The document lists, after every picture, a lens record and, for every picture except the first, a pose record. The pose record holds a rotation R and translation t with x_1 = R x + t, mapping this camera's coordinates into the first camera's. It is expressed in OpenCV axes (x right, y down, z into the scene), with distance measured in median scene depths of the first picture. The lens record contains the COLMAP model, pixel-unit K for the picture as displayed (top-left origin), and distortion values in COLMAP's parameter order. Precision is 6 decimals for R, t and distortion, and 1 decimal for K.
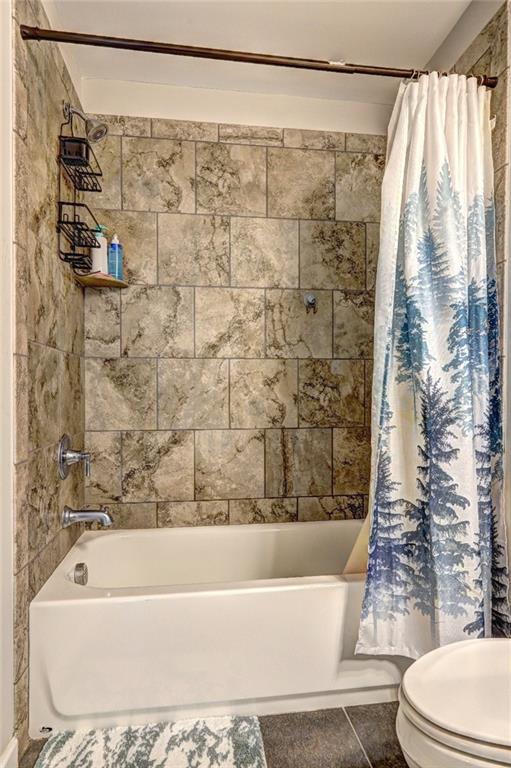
lens RADIAL K [[458.2, 0, 266.8], [0, 458.2, 396.7], [0, 0, 1]] dist [-0.005011, 0.005912]
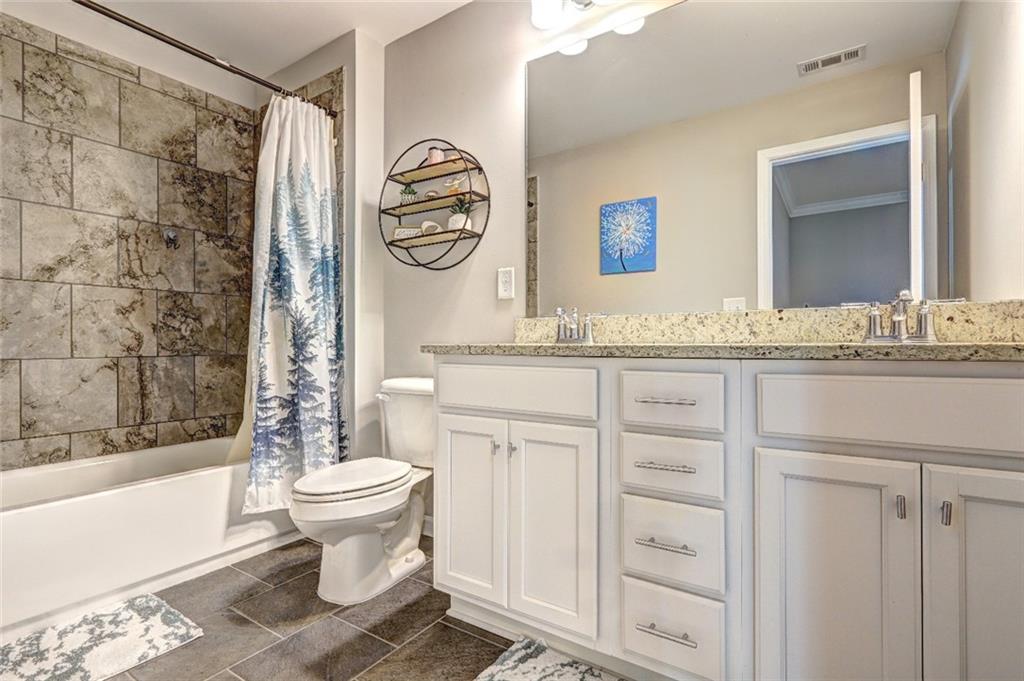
lens RADIAL K [[486.0, 0, 513.6], [0, 486.0, 343.2], [0, 0, 1]] dist [-0.004923, 0.001423]
pose [[0.668469, -0.001371, 0.743739, -0.303806], [0.018515, 0.999719, -0.014797, 0.100968], [-0.743510, 0.023662, 0.668307, -0.491612]]
